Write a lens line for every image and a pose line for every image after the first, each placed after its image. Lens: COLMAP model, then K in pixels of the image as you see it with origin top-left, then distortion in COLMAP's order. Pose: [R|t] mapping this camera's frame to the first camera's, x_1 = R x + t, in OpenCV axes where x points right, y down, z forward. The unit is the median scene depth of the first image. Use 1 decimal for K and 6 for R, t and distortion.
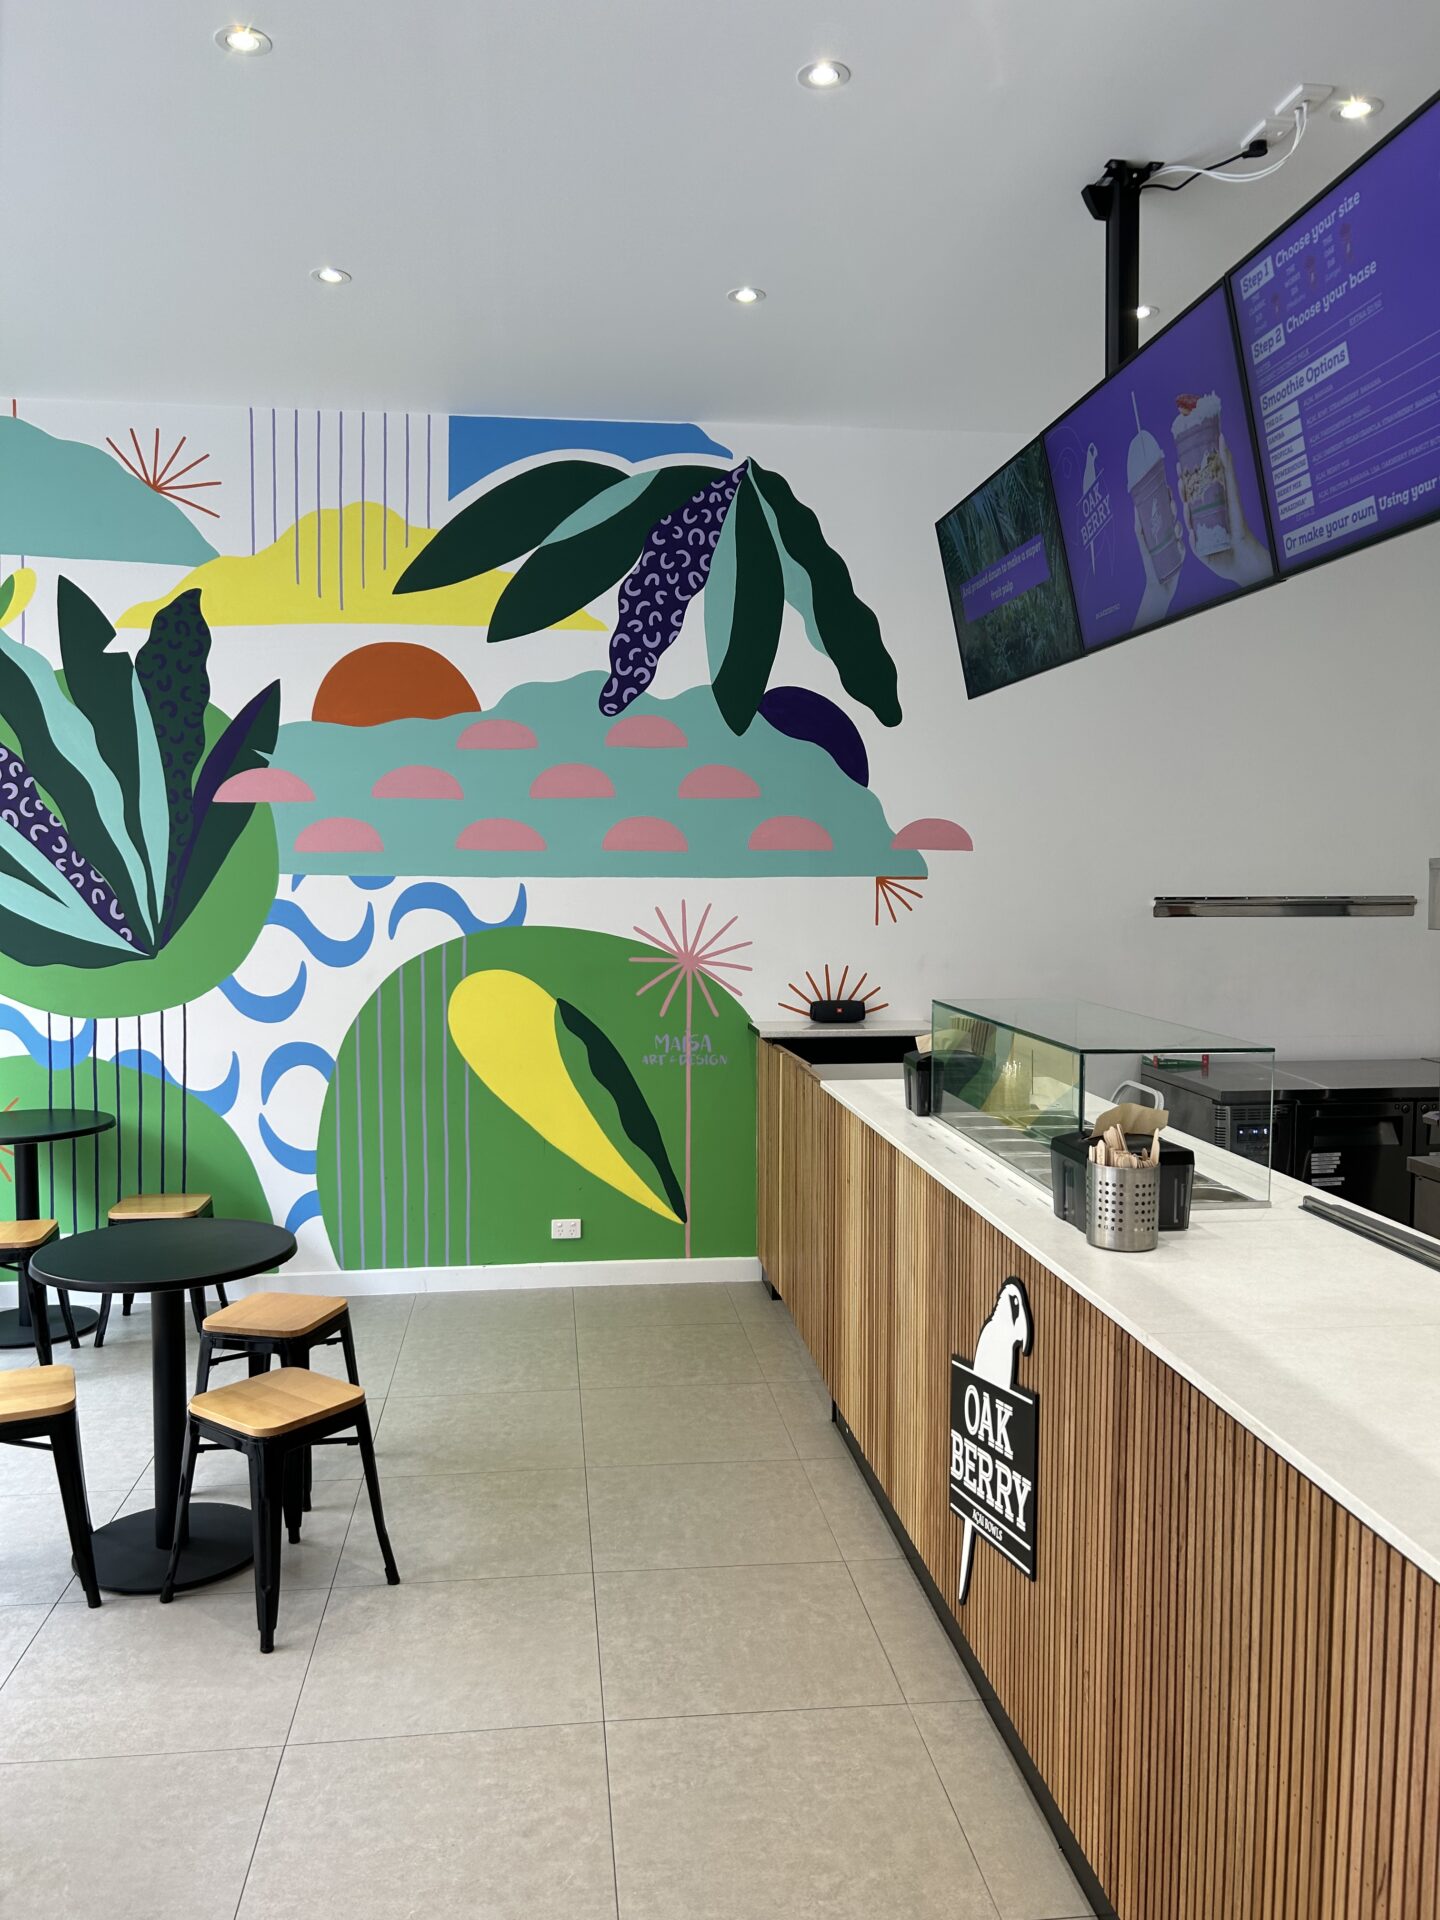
lens RADIAL K [[1436.6, 0, 717.1], [0, 1436.6, 966.5], [0, 0, 1]] dist [0.010465, 0.004266]
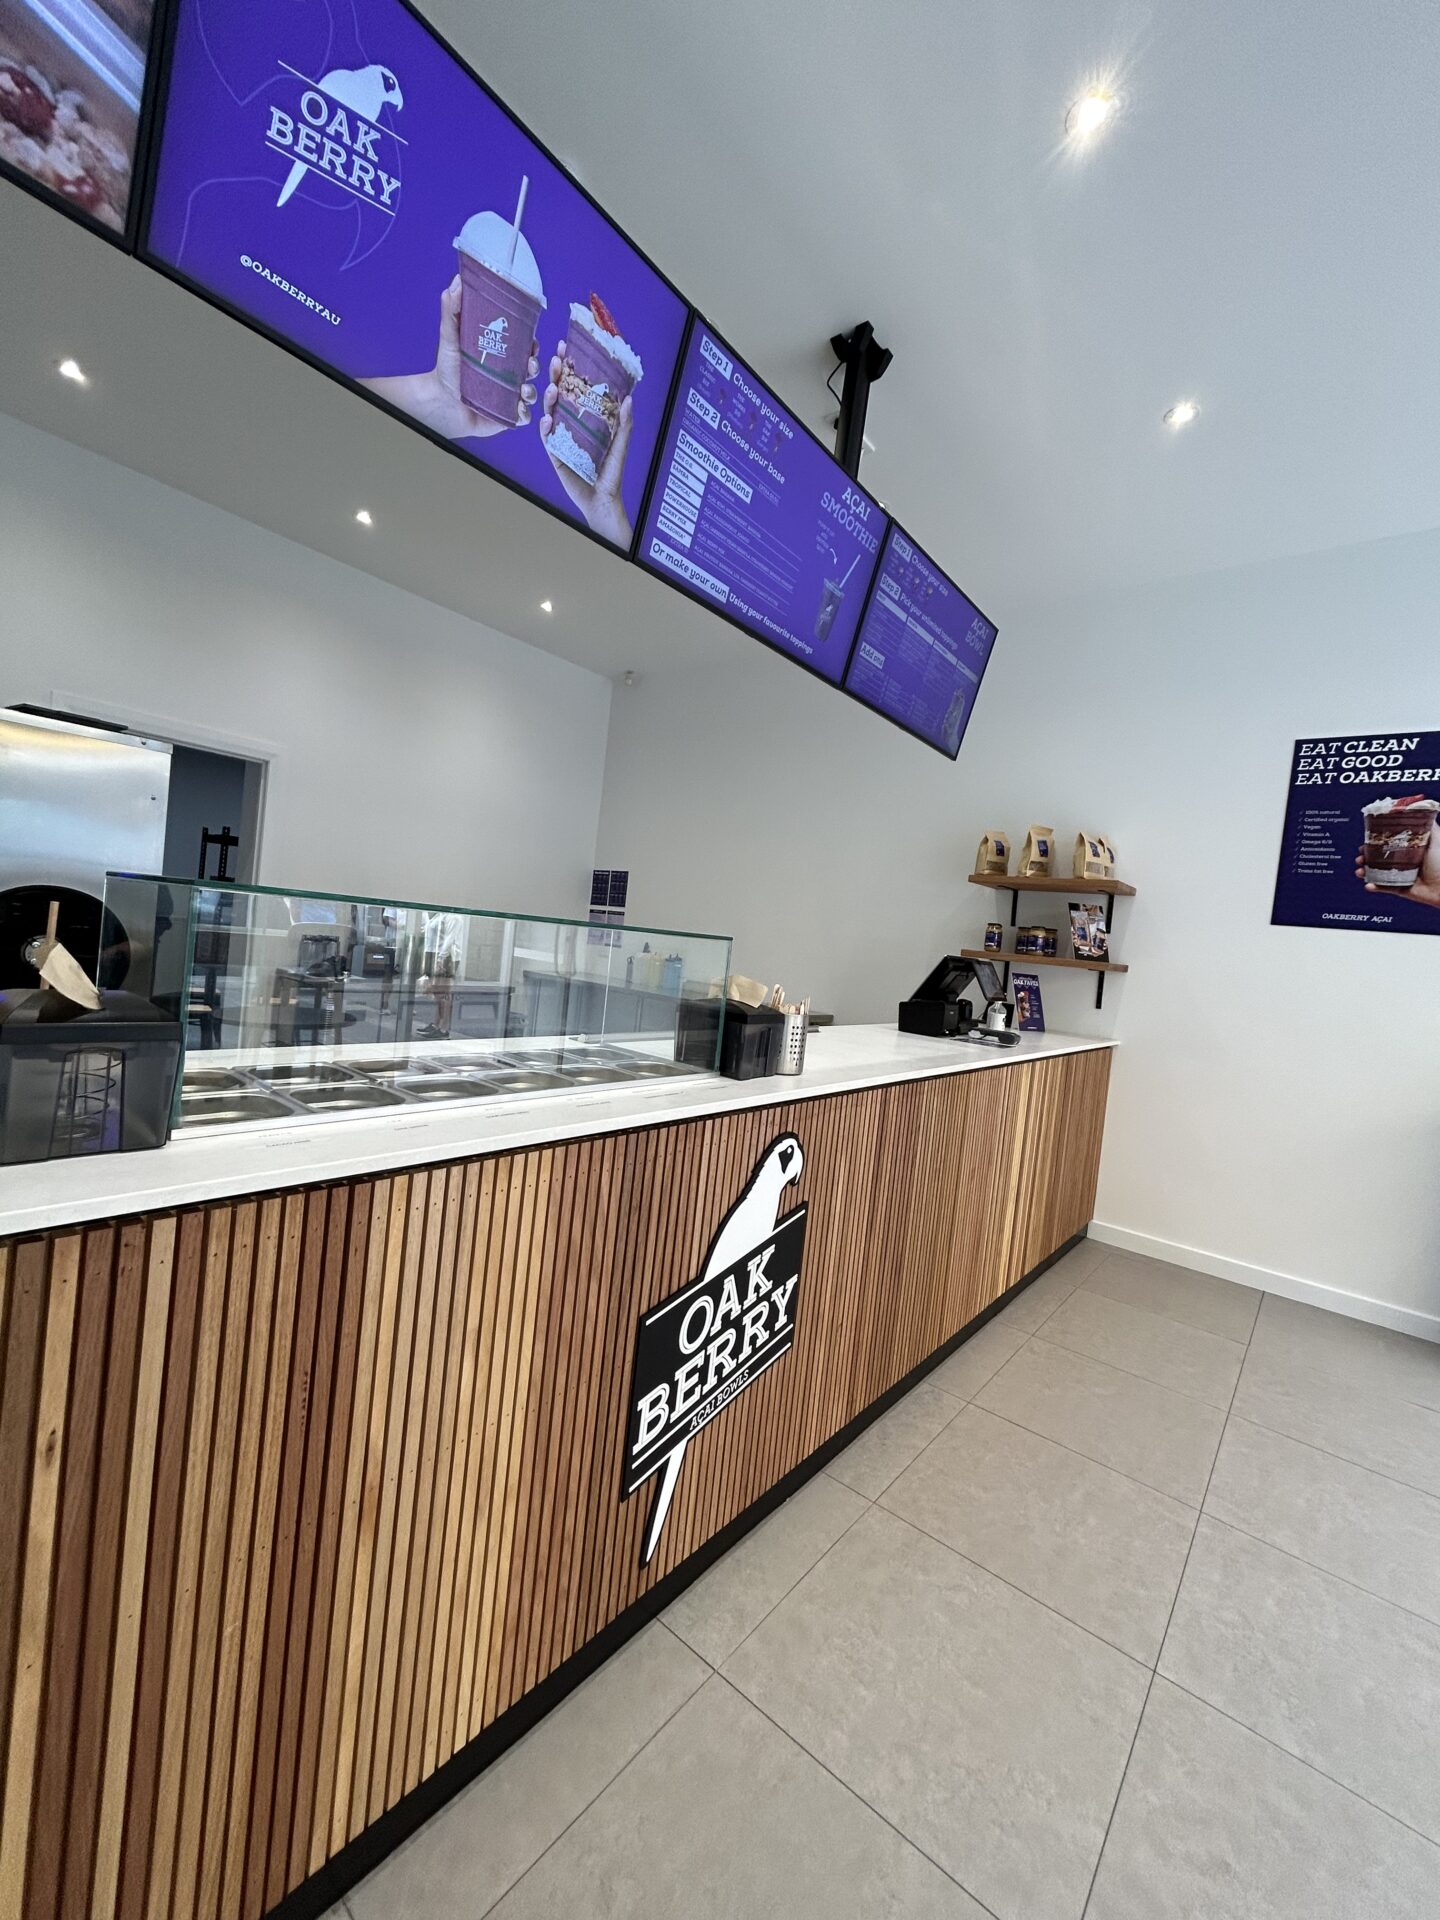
lens RADIAL K [[774.3, 0, 721.9], [0, 774.3, 955.6], [0, 0, 1]] dist [0.002197, -0.000121]
pose [[-0.688203, -0.093461, 0.719473, -0.204158], [-0.056808, 0.995565, 0.074987, 0.027015], [-0.723291, 0.010734, -0.690460, 1.495563]]
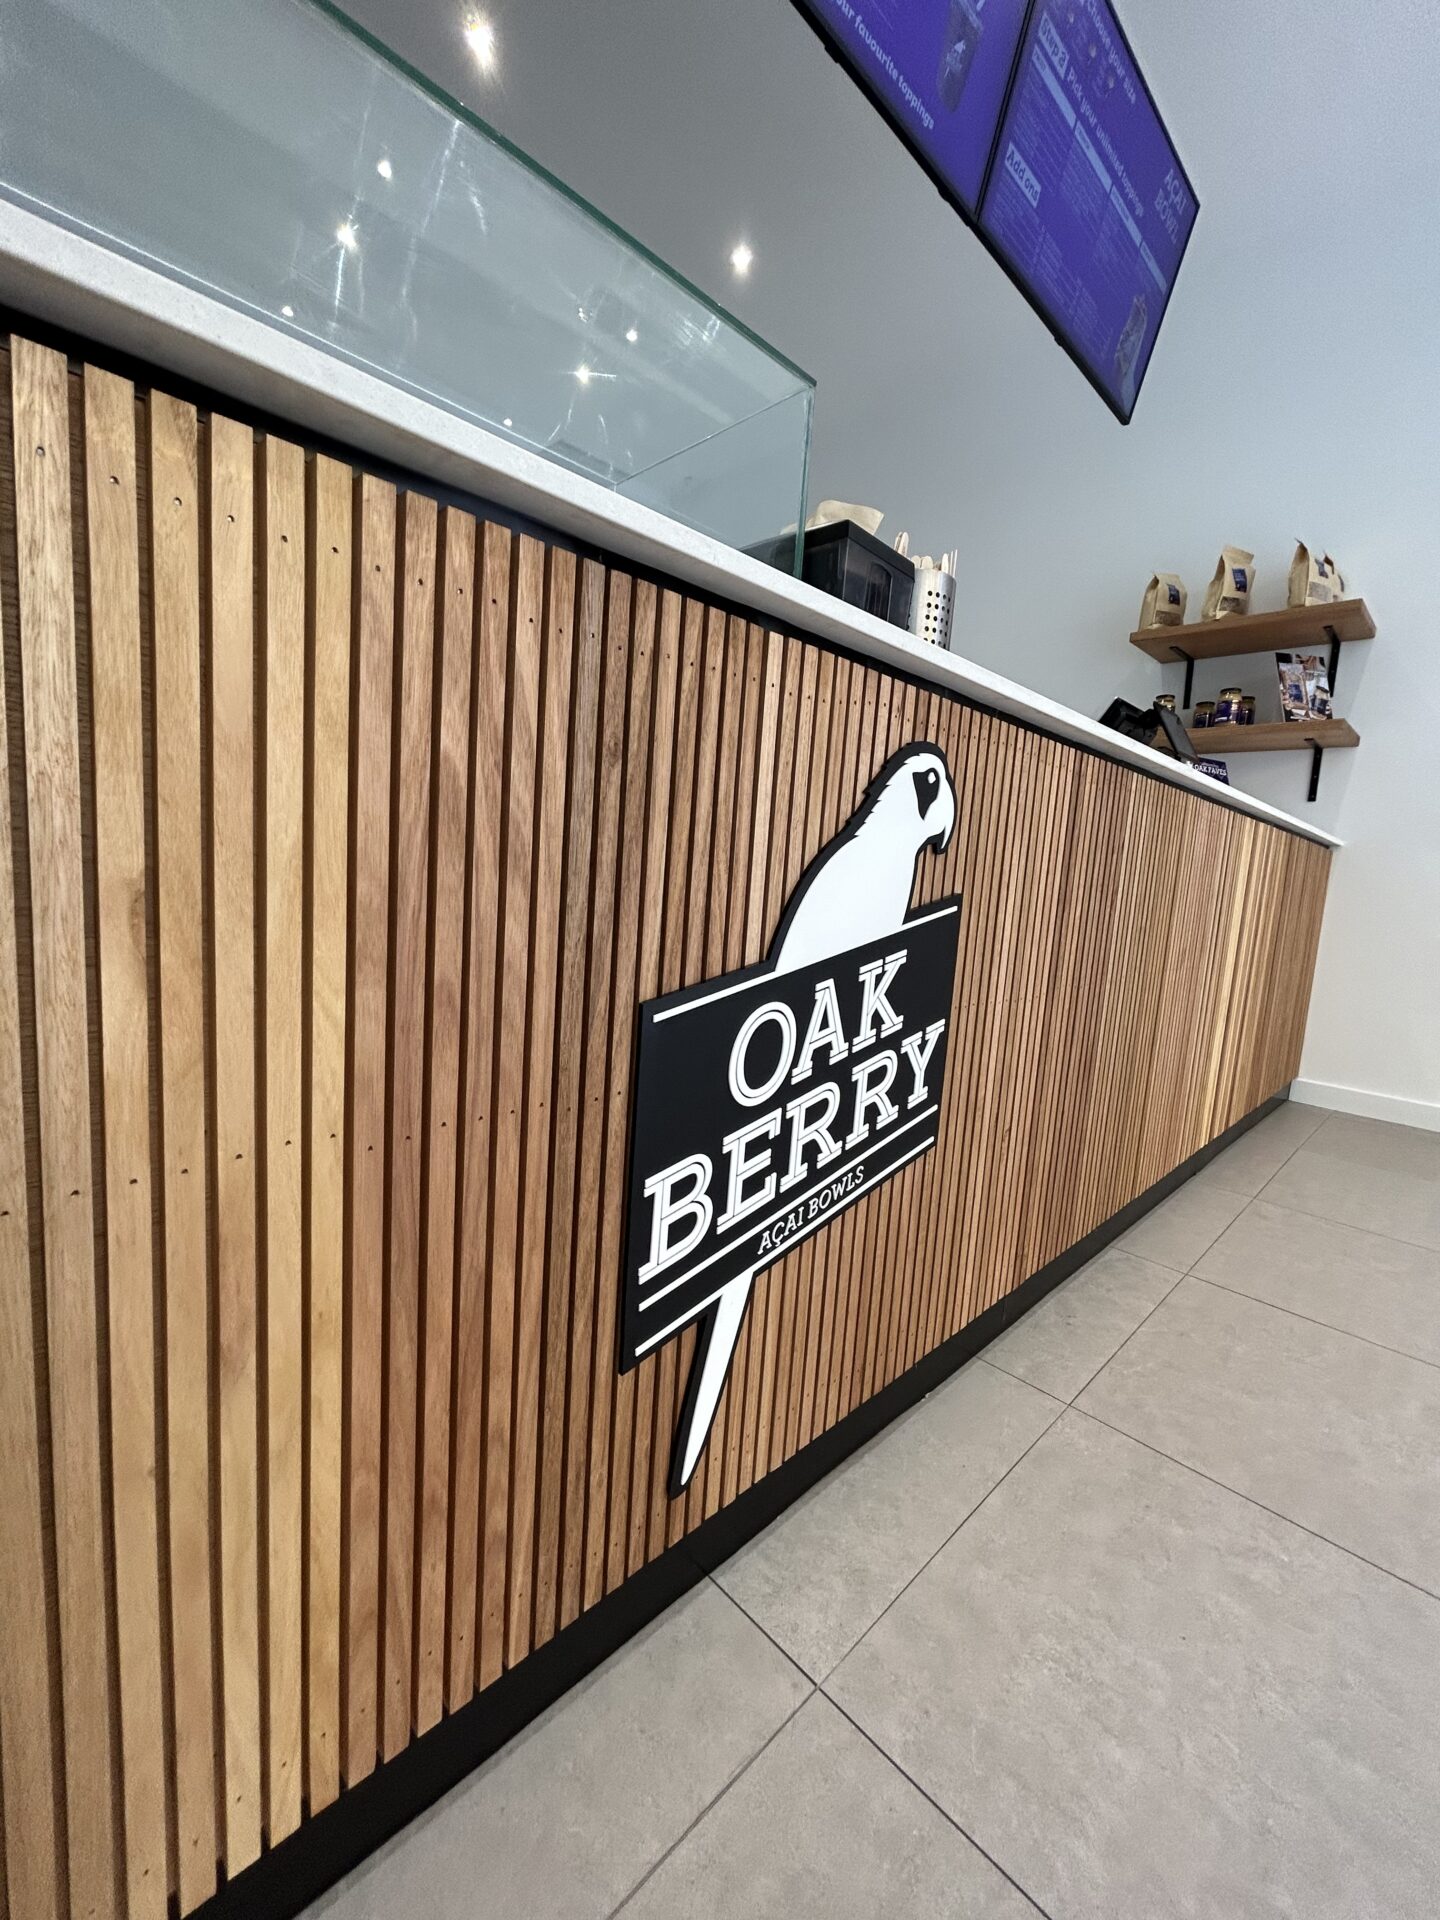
lens RADIAL K [[774.3, 0, 719.5], [0, 774.3, 958.8], [0, 0, 1]] dist [0.002197, -0.000121]
pose [[-0.607484, -0.137989, 0.782254, -0.018698], [-0.013647, 0.986463, 0.163413, 0.259689], [-0.794214, 0.088595, -0.601144, 1.302557]]
